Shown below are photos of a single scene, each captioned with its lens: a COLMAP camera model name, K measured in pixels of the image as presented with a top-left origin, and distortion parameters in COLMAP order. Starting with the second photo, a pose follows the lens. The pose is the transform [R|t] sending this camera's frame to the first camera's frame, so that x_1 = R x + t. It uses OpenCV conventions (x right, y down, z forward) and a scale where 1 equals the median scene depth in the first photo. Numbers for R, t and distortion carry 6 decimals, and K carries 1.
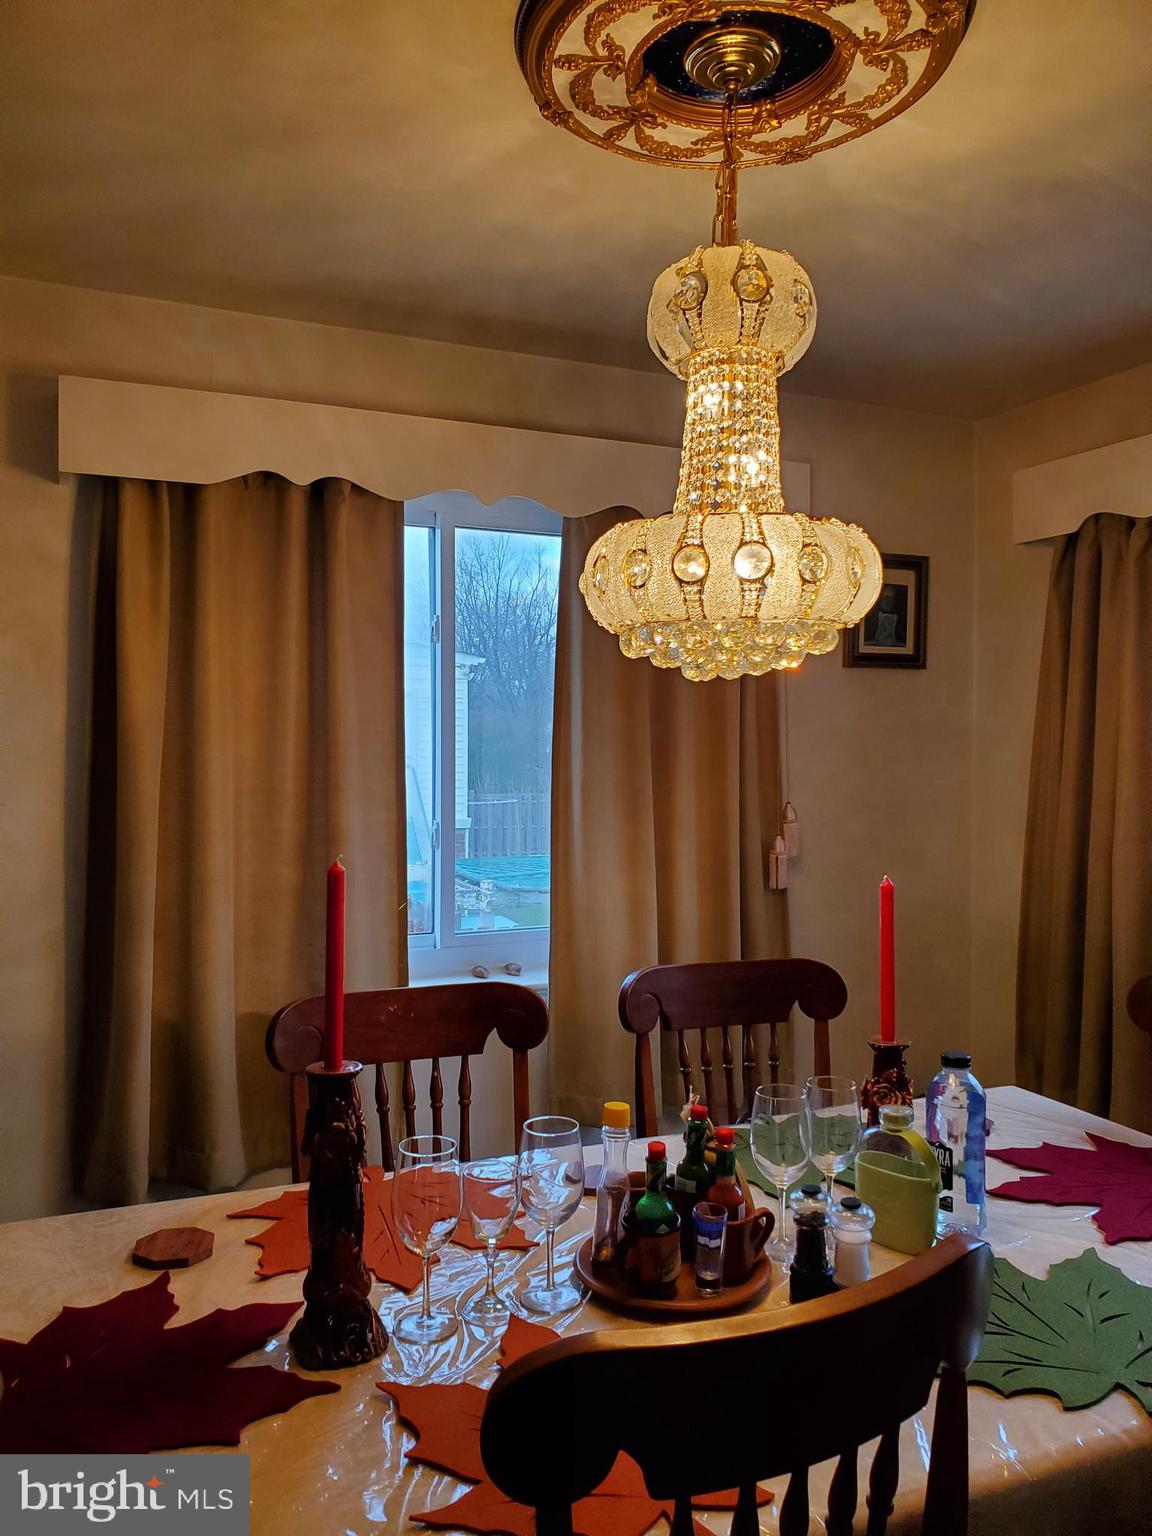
lens RADIAL K [[1229.6, 0, 576.4], [0, 1229.6, 767.1], [0, 0, 1]] dist [0.066429, 0.009506]
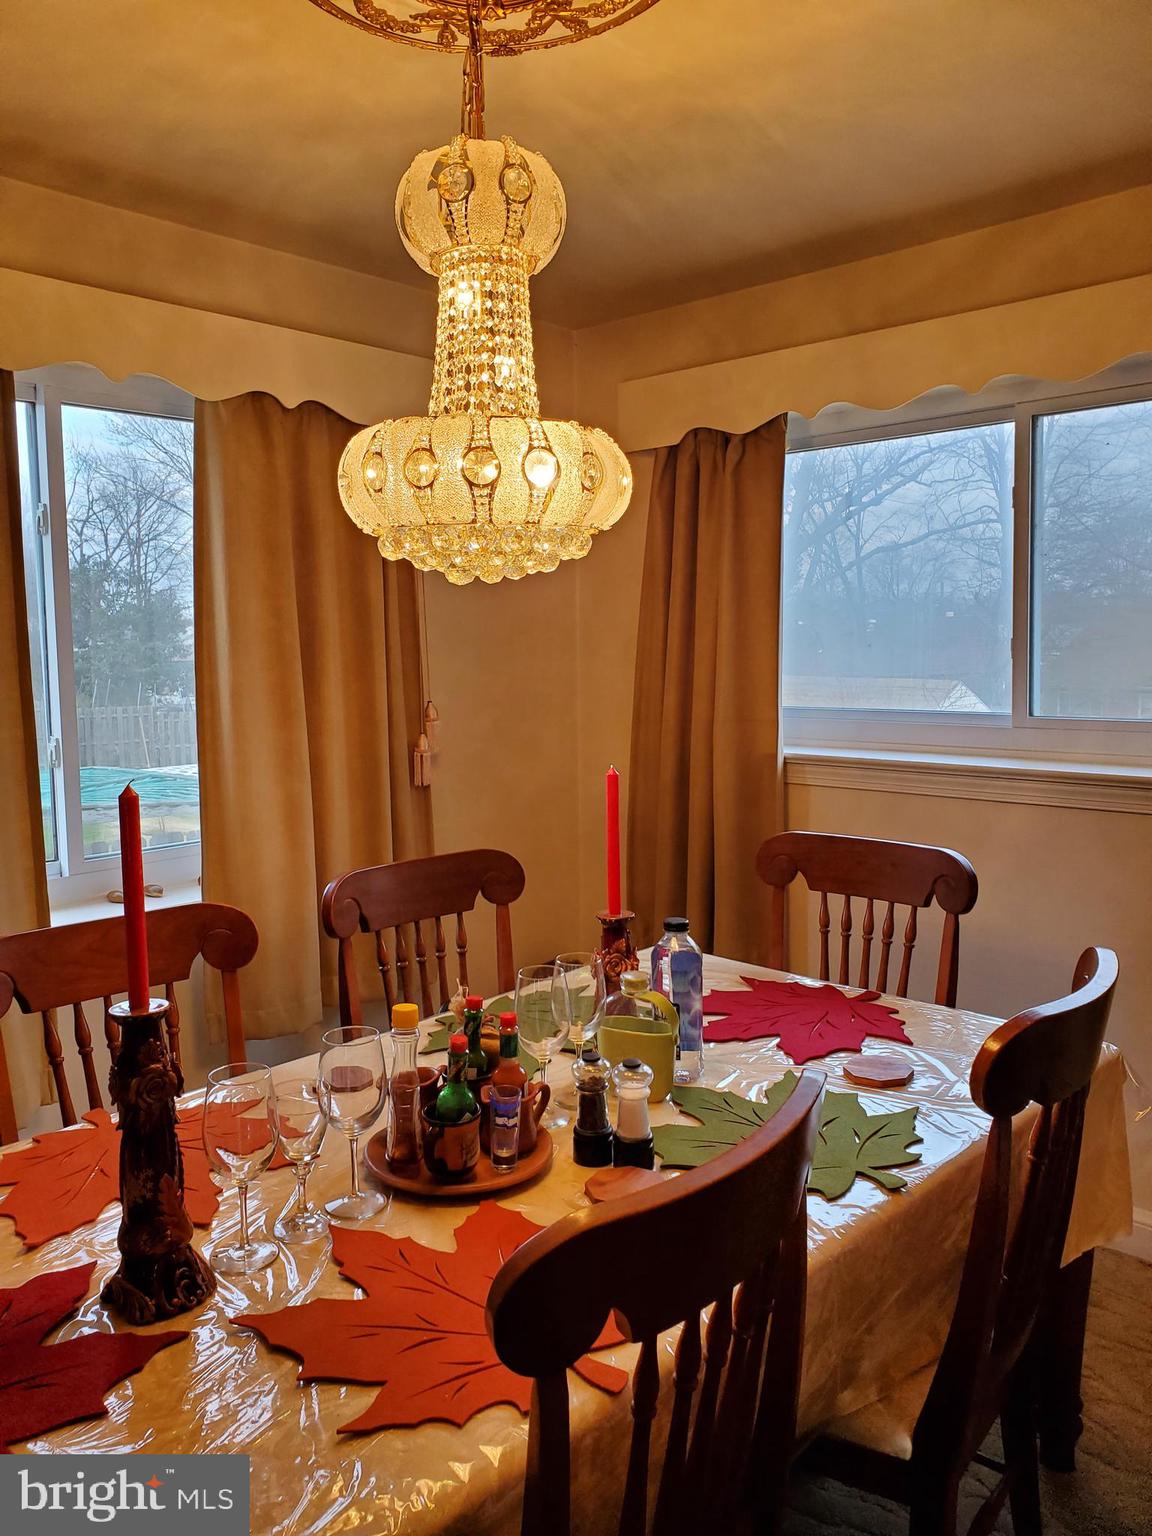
lens RADIAL K [[1231.6, 0, 575.6], [0, 1231.6, 748.7], [0, 0, 1]] dist [0.072836, 0.017834]
pose [[0.923918, -0.054018, 0.378757, -0.204452], [0.028039, 0.996880, 0.073780, -0.007596], [-0.381561, -0.057547, 0.922551, 0.025473]]
